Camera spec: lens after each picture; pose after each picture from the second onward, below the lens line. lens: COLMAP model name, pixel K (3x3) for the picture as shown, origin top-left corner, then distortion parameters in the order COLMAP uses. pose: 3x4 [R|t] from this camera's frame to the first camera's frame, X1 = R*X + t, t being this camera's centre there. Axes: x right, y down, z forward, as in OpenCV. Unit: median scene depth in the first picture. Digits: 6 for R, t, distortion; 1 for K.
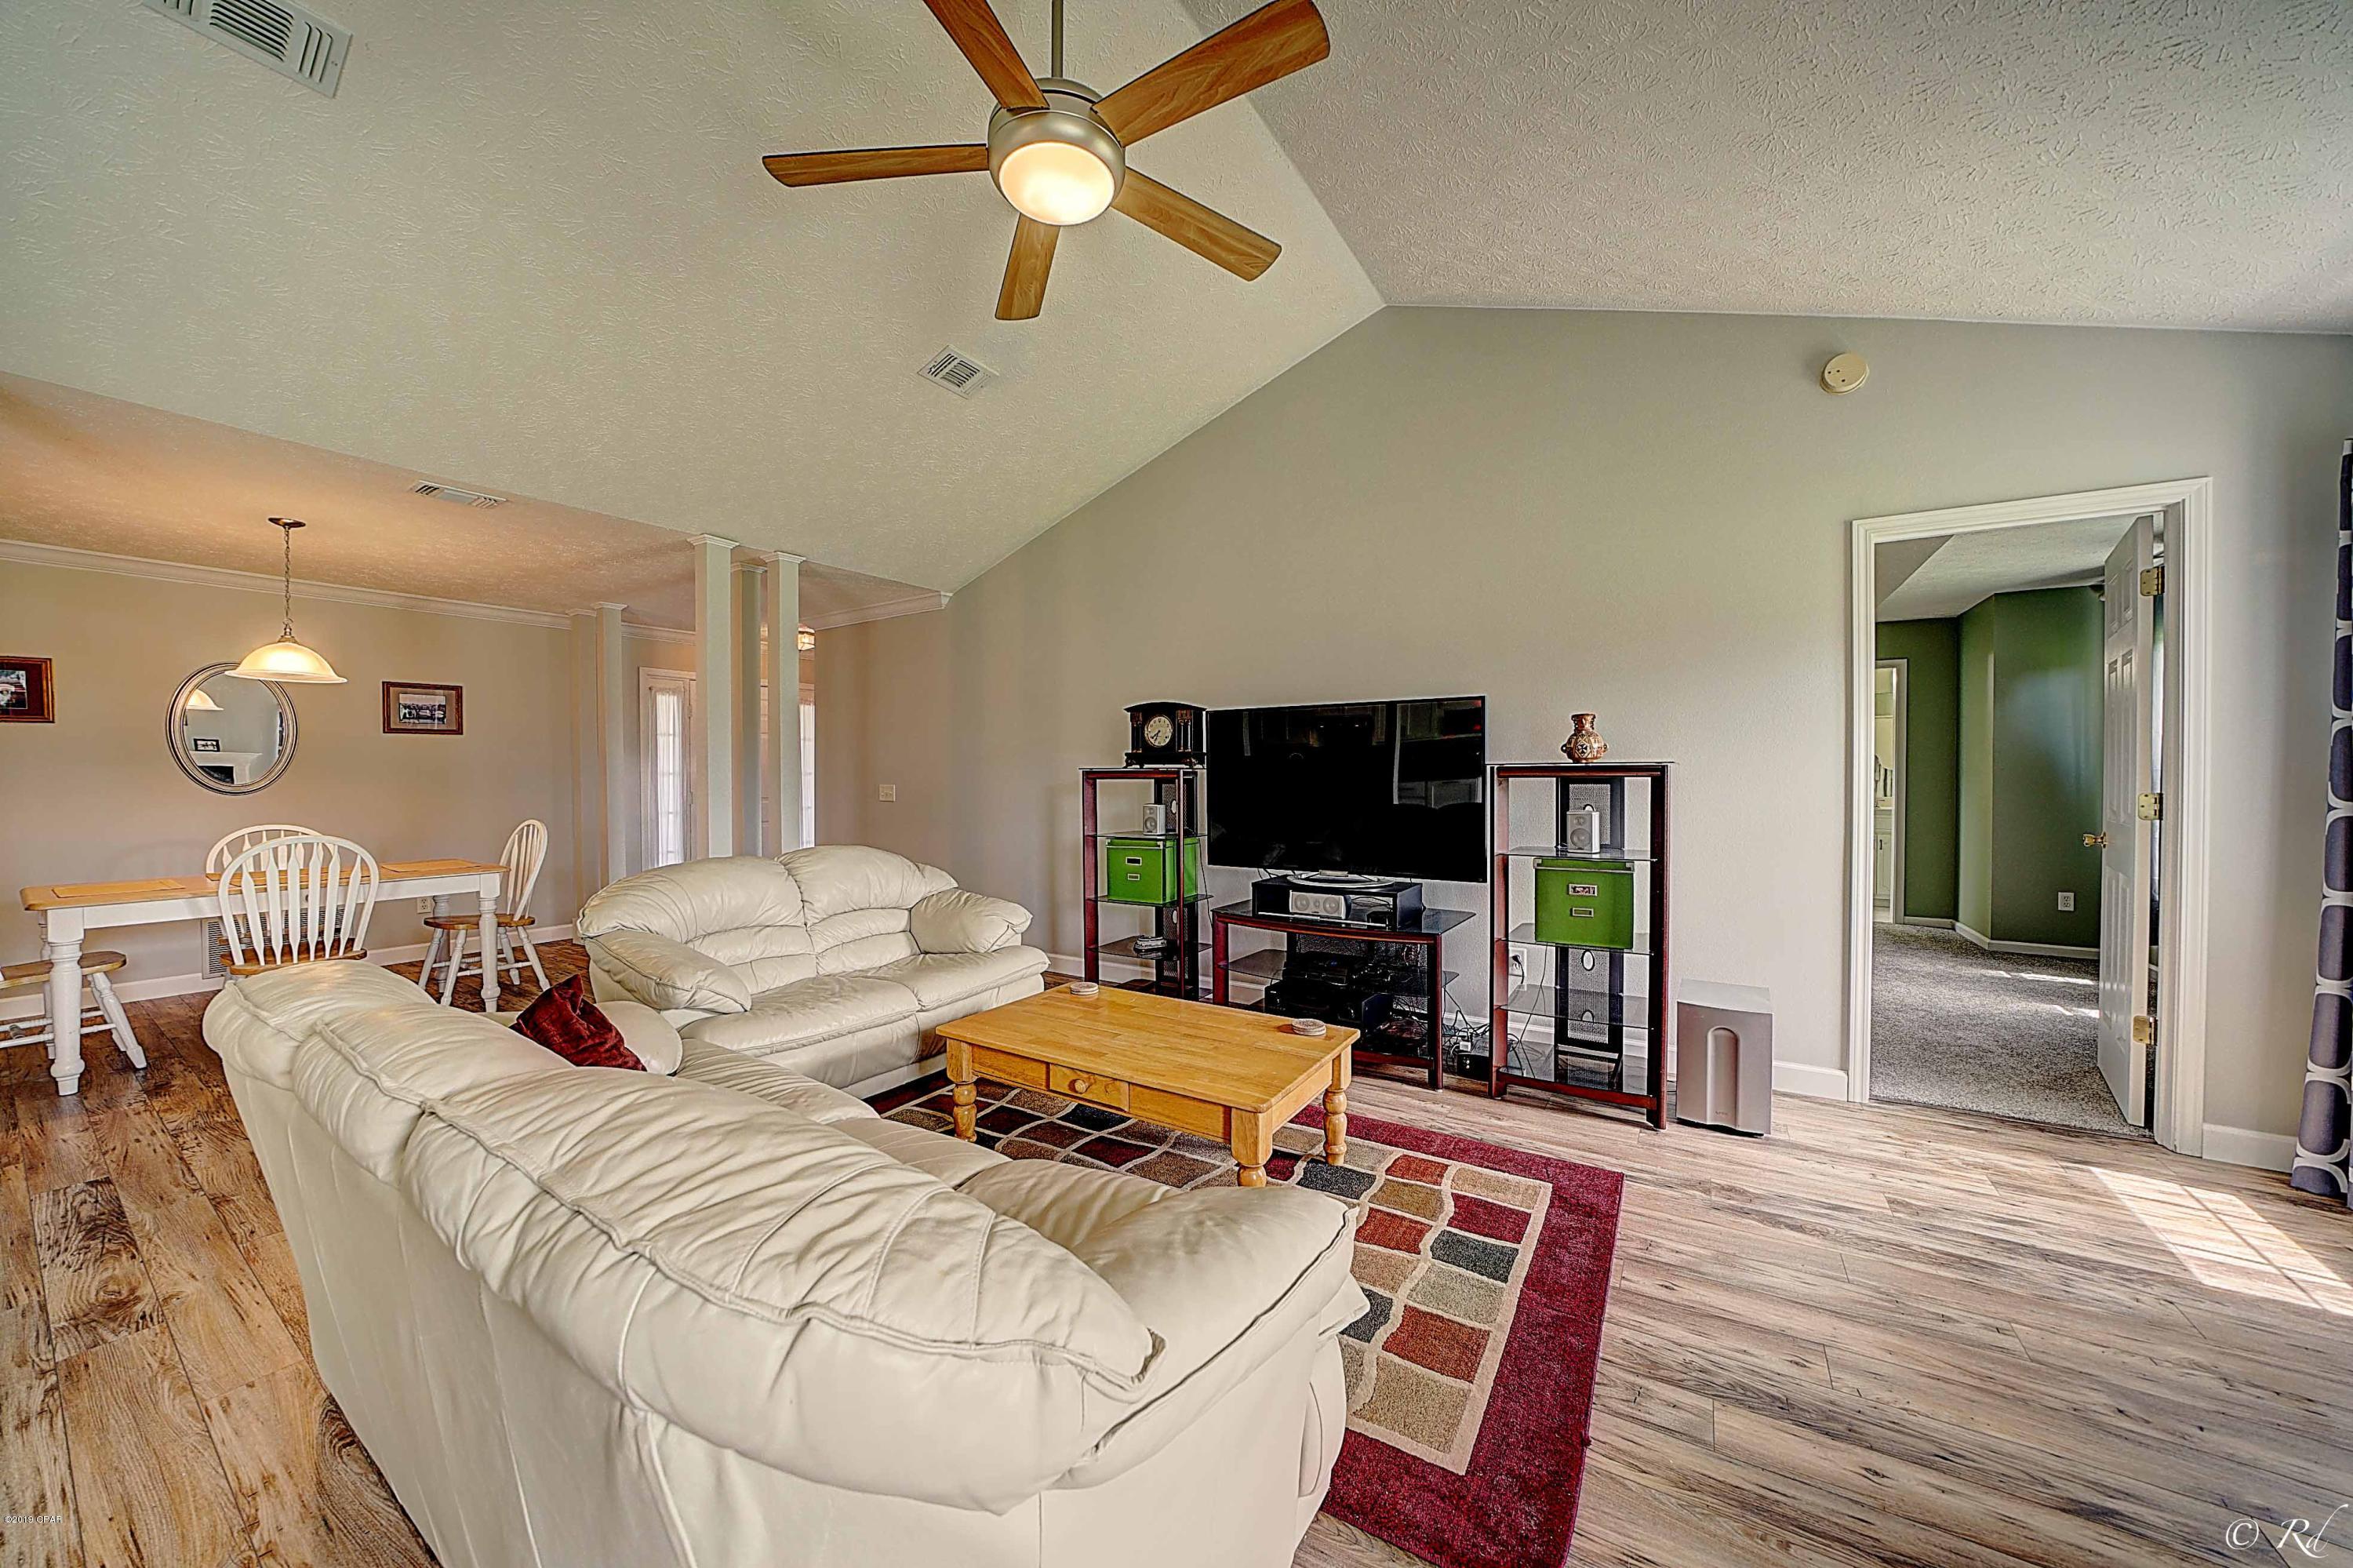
lens RADIAL K [[827.8, 0, 1160.2], [0, 827.8, 786.5], [0, 0, 1]] dist [-0.026255, 0.003016]
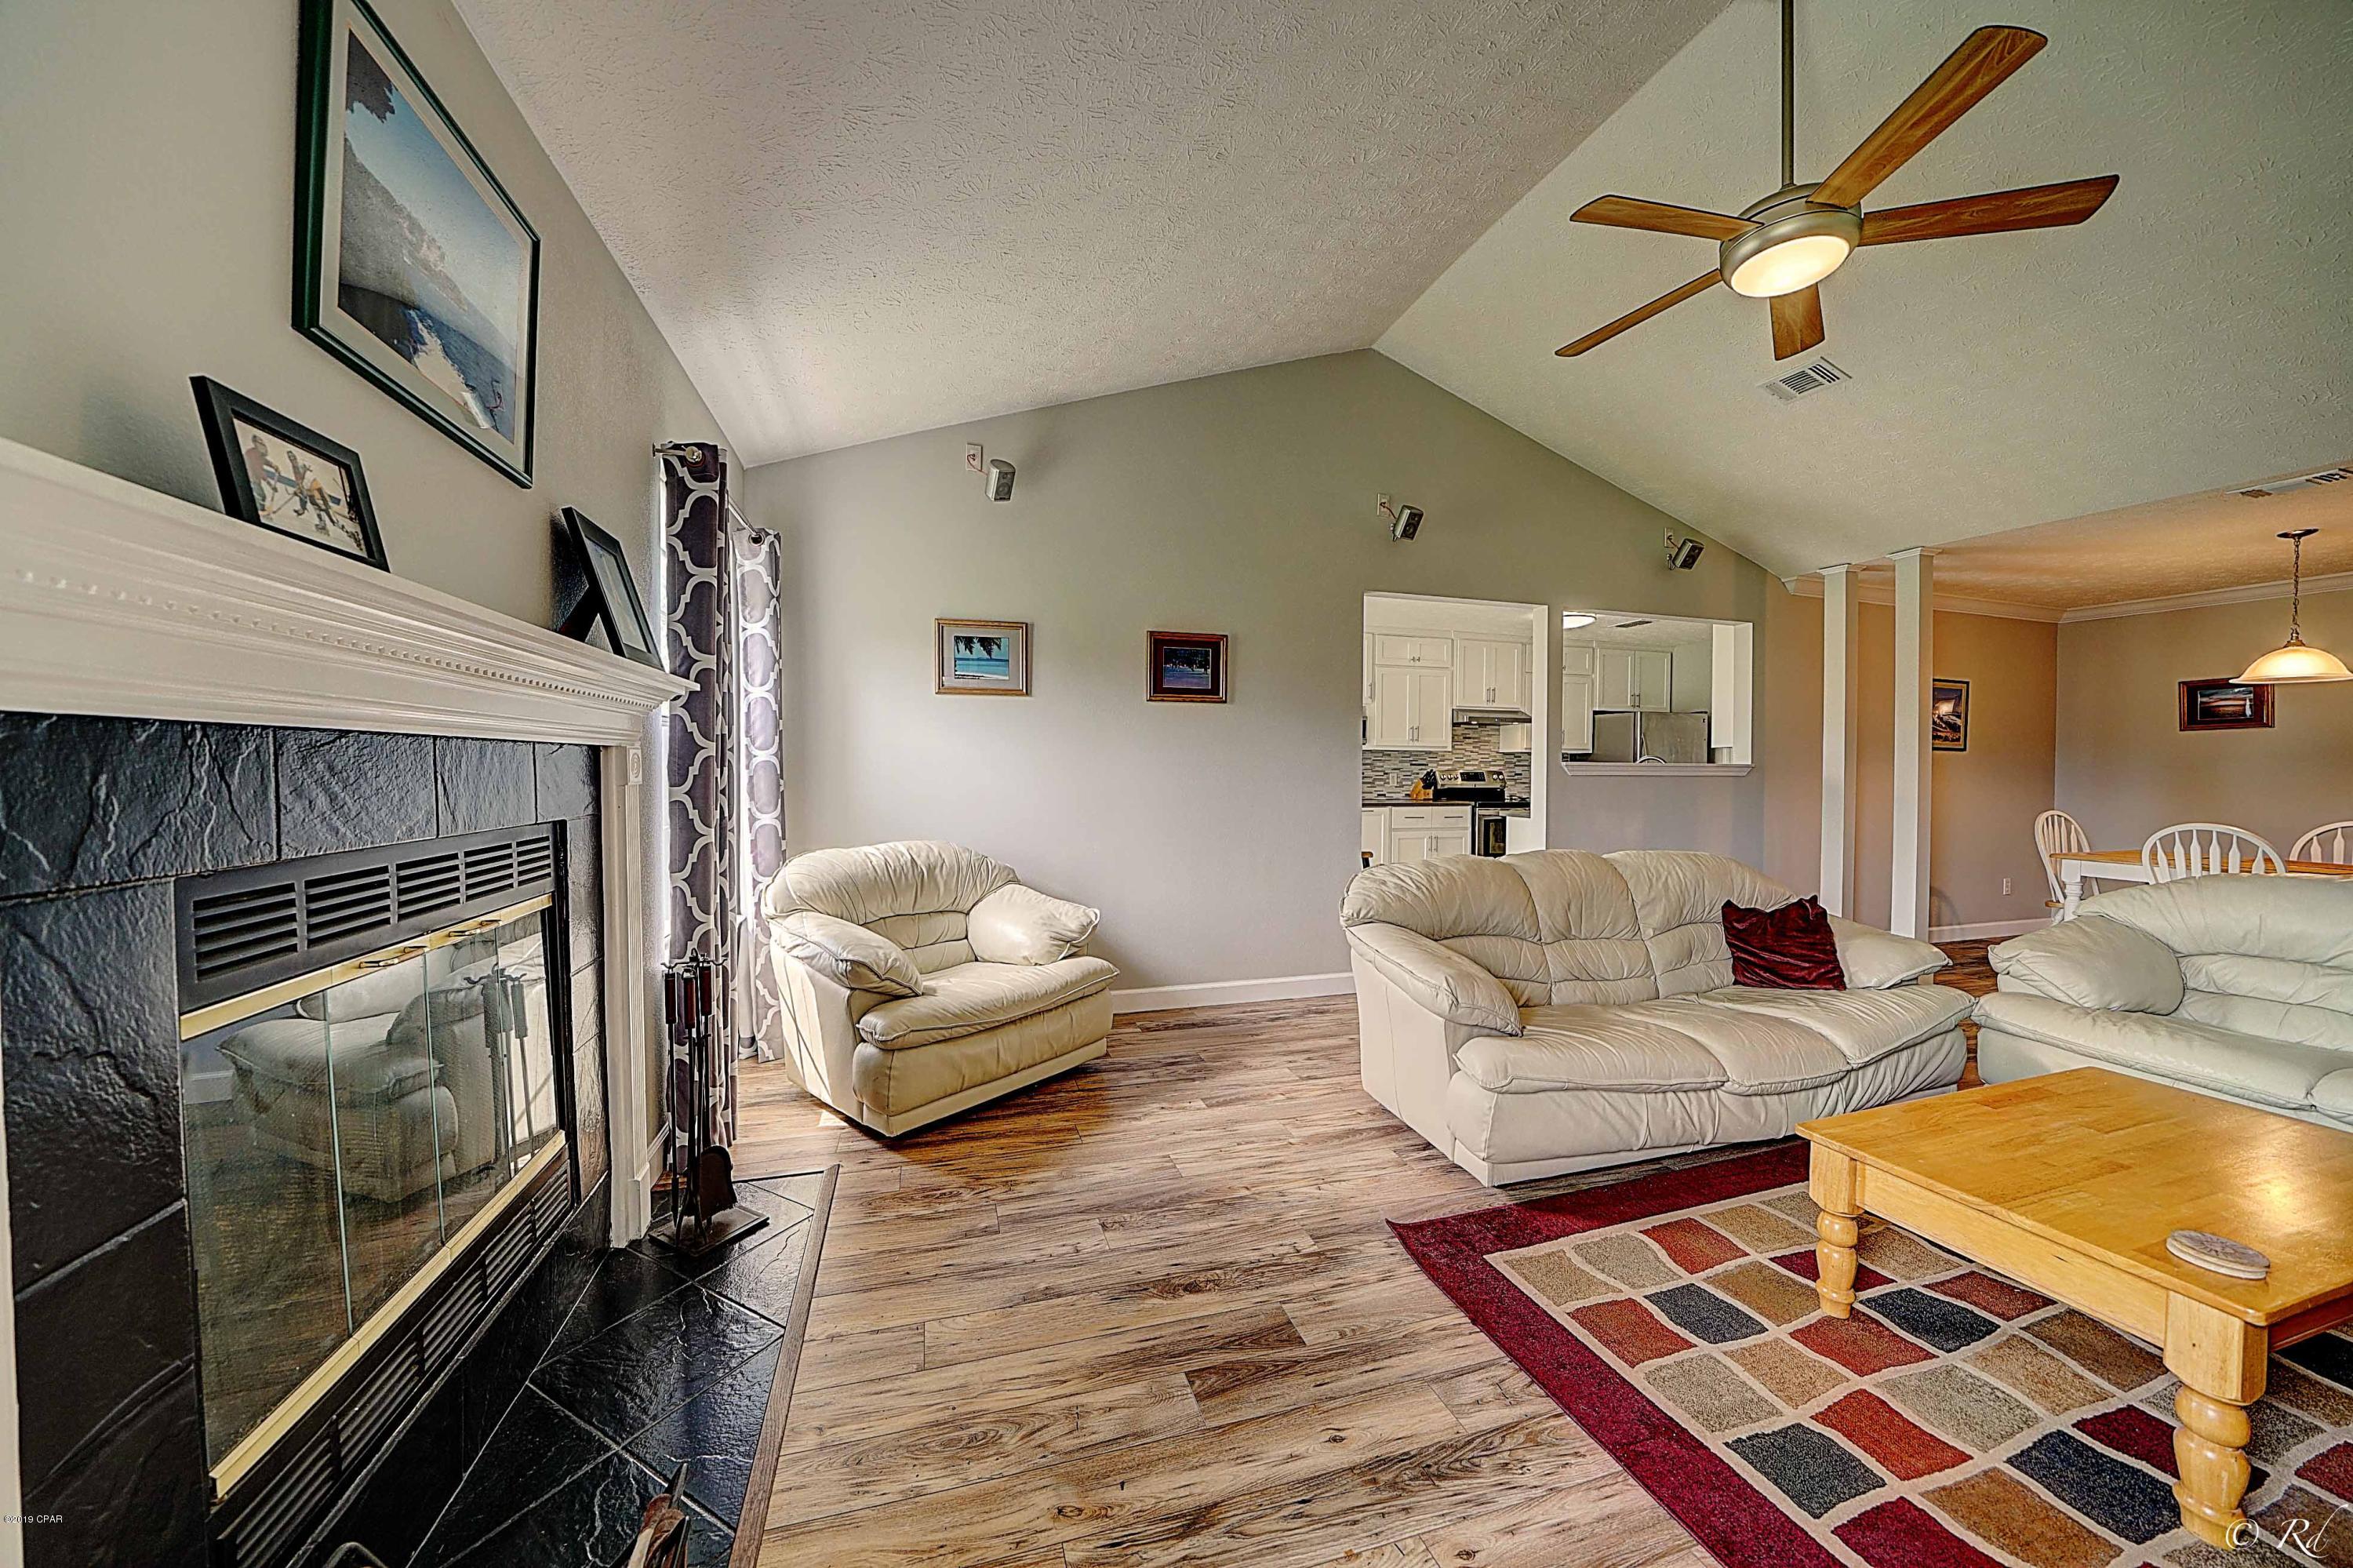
lens RADIAL K [[809.9, 0, 1166.1], [0, 809.9, 786.8], [0, 0, 1]] dist [-0.038809, 0.005207]
pose [[-0.653276, 0.016469, -0.756941, 1.186935], [-0.013227, 0.999363, 0.033158, -0.014356], [0.757005, 0.031674, -0.652641, 0.972207]]
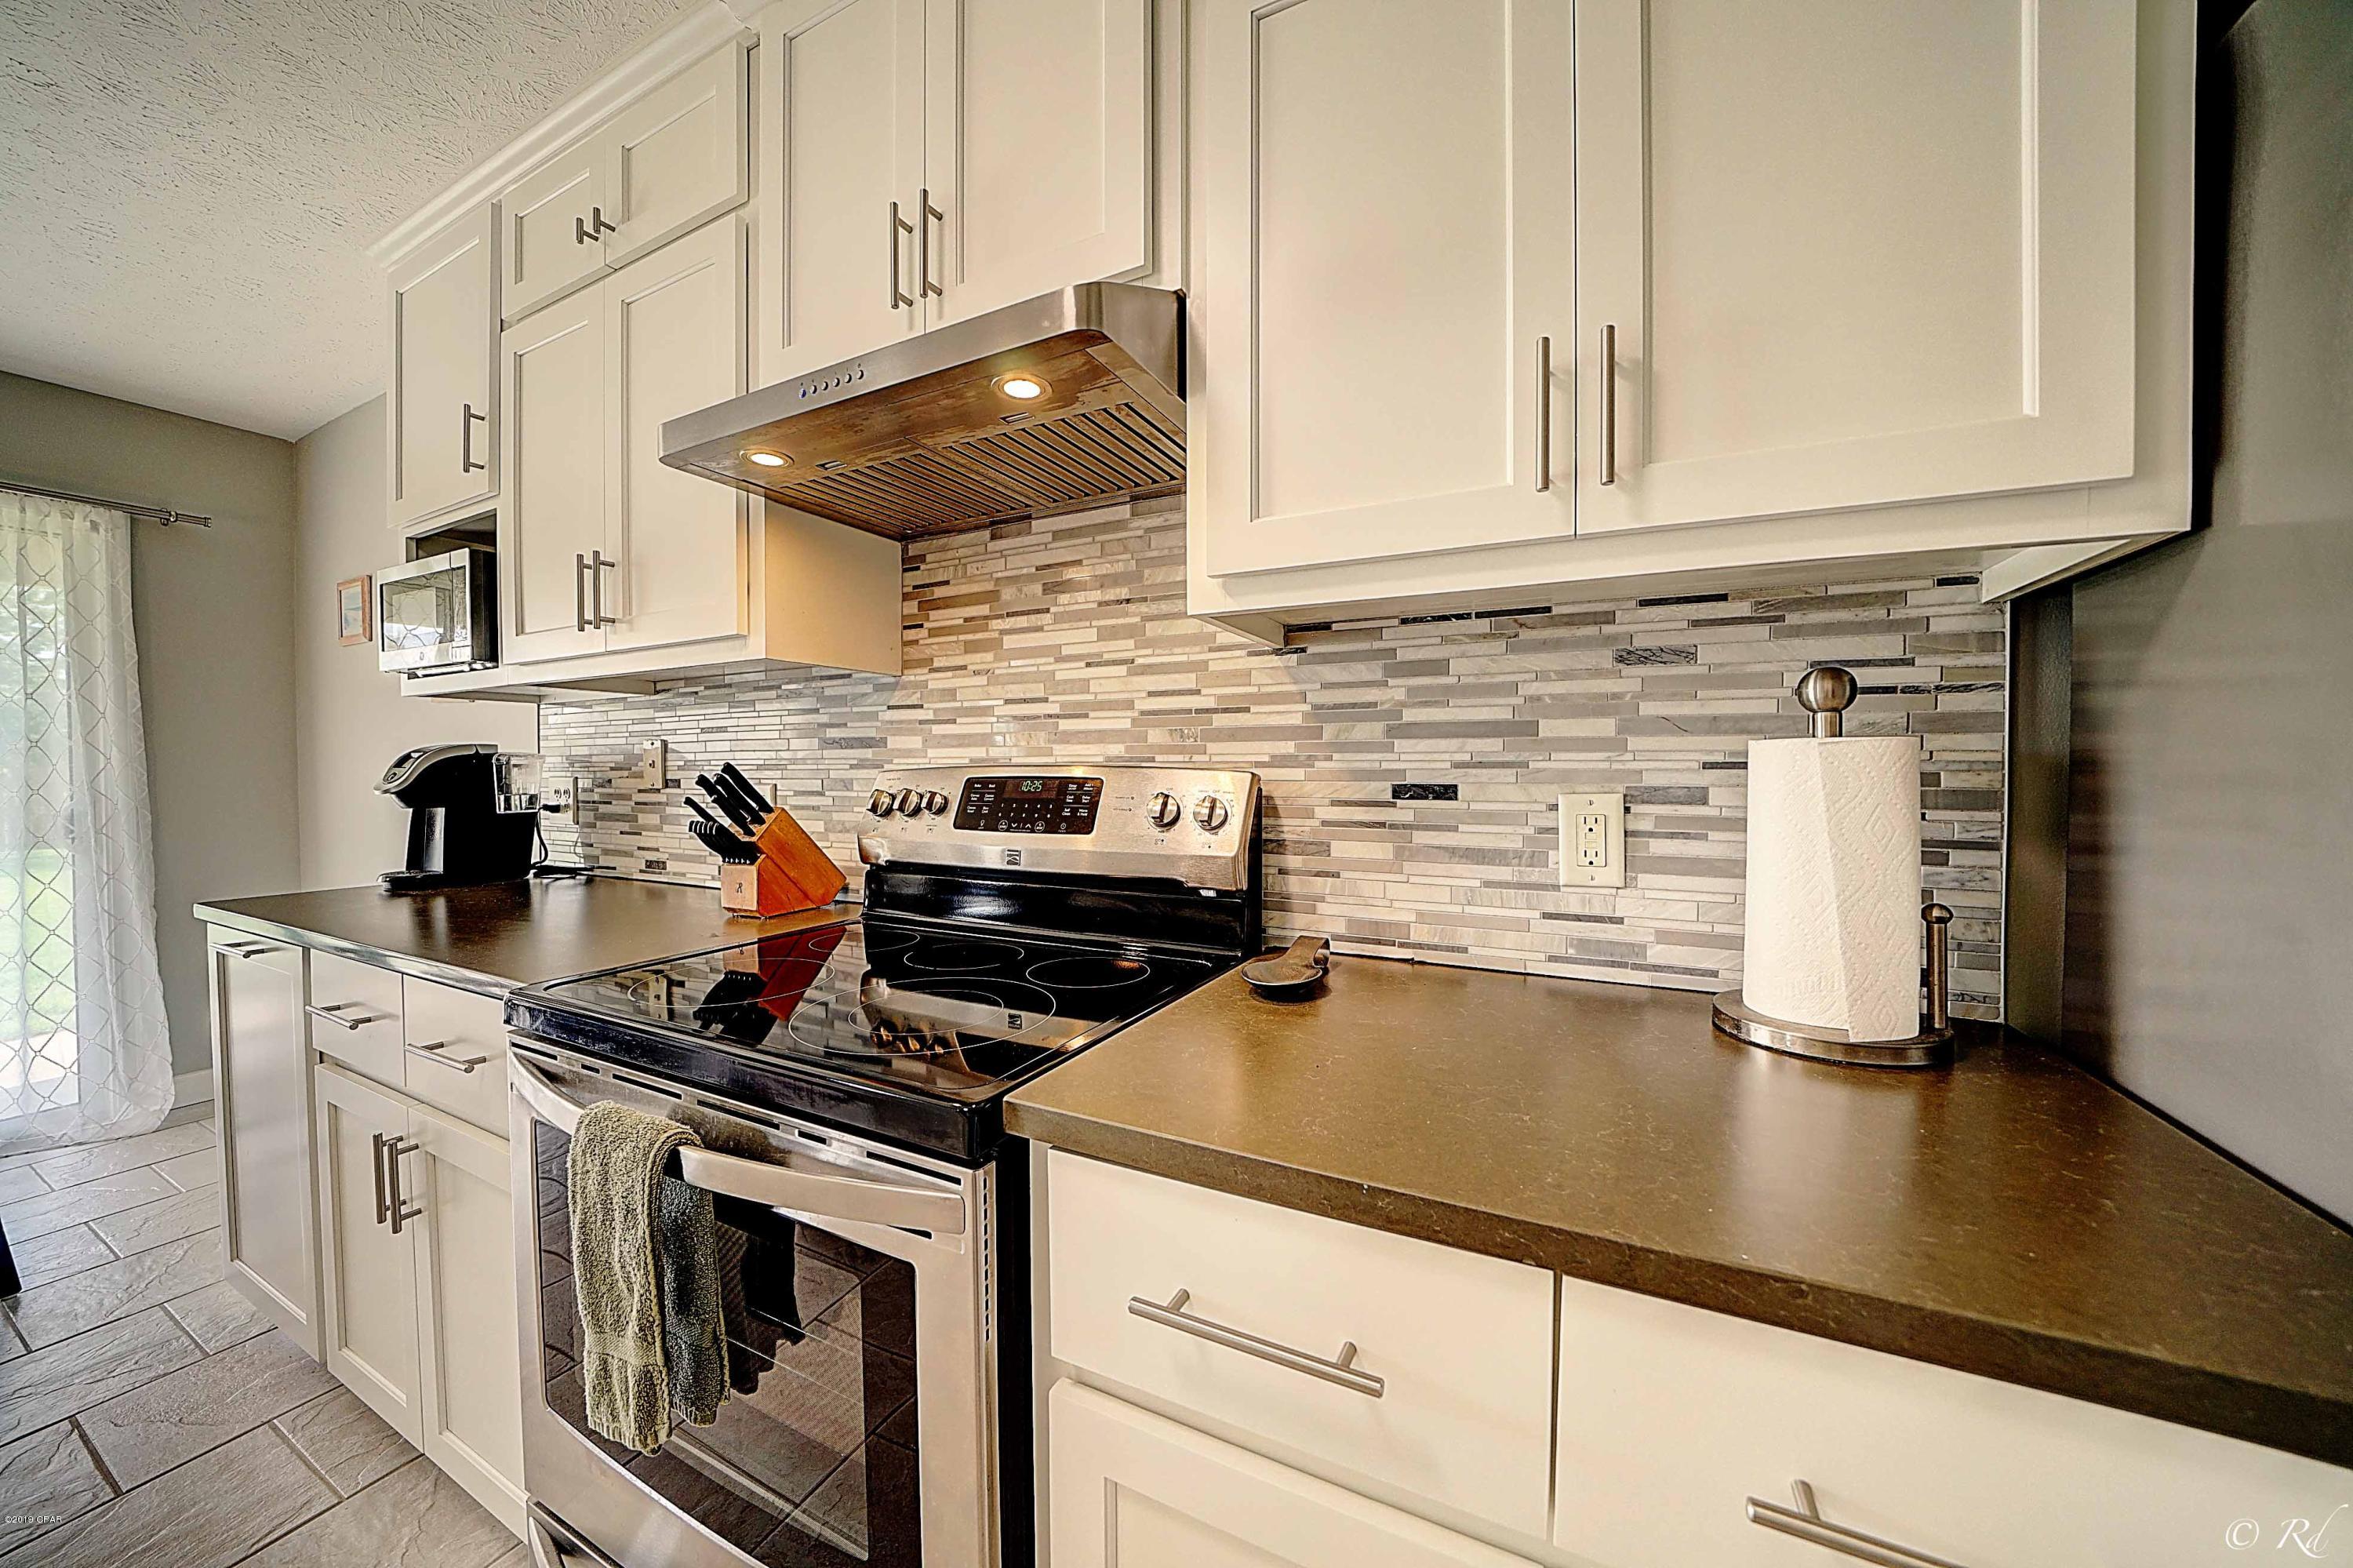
lens RADIAL K [[809.9, 0, 1166.1], [0, 809.9, 786.8], [0, 0, 1]] dist [-0.038809, 0.005207]
pose [[-0.993507, 0.010853, -0.113253, -2.614221], [0.006443, 0.999209, 0.039232, 0.005366], [0.113589, 0.038247, -0.992791, 0.264451]]
